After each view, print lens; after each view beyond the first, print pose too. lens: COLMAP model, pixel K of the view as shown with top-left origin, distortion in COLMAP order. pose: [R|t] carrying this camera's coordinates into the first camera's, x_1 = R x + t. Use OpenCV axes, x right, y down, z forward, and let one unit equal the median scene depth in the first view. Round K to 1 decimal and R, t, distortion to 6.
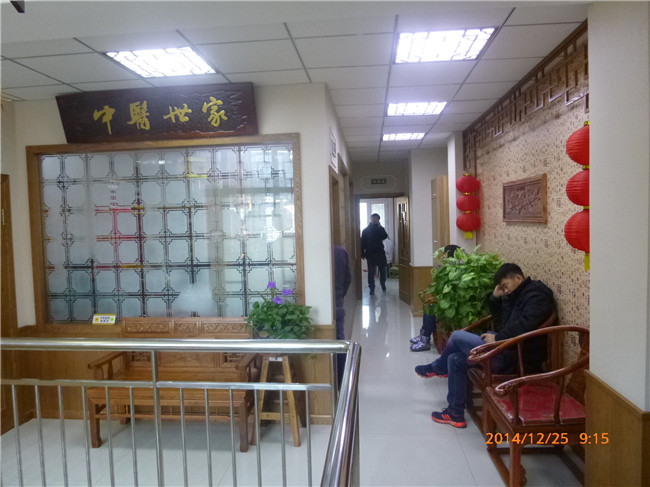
lens RADIAL K [[510.1, 0, 325.0], [0, 510.1, 243.5], [0, 0, 1]] dist [-0.005393, -0.047873]
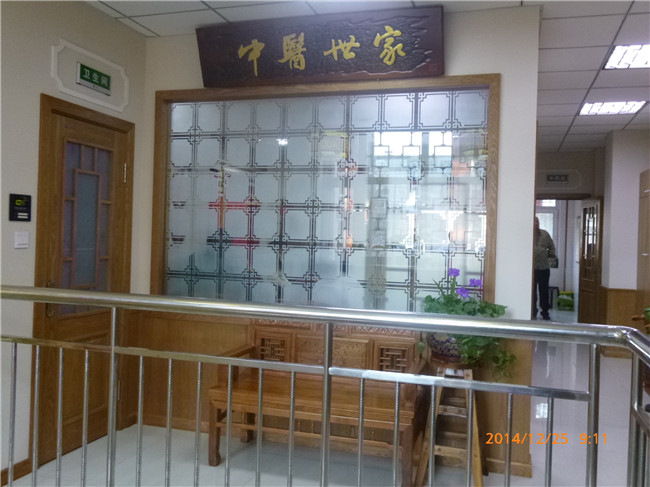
lens RADIAL K [[606.2, 0, 325.0], [0, 606.2, 243.5], [0, 0, 1]] dist [-0.016932, -0.006310]
pose [[0.978147, 0.056955, -0.199964, -0.109592], [-0.066707, 0.996873, -0.042369, 0.084835], [0.196925, 0.054782, 0.978887, 0.097074]]
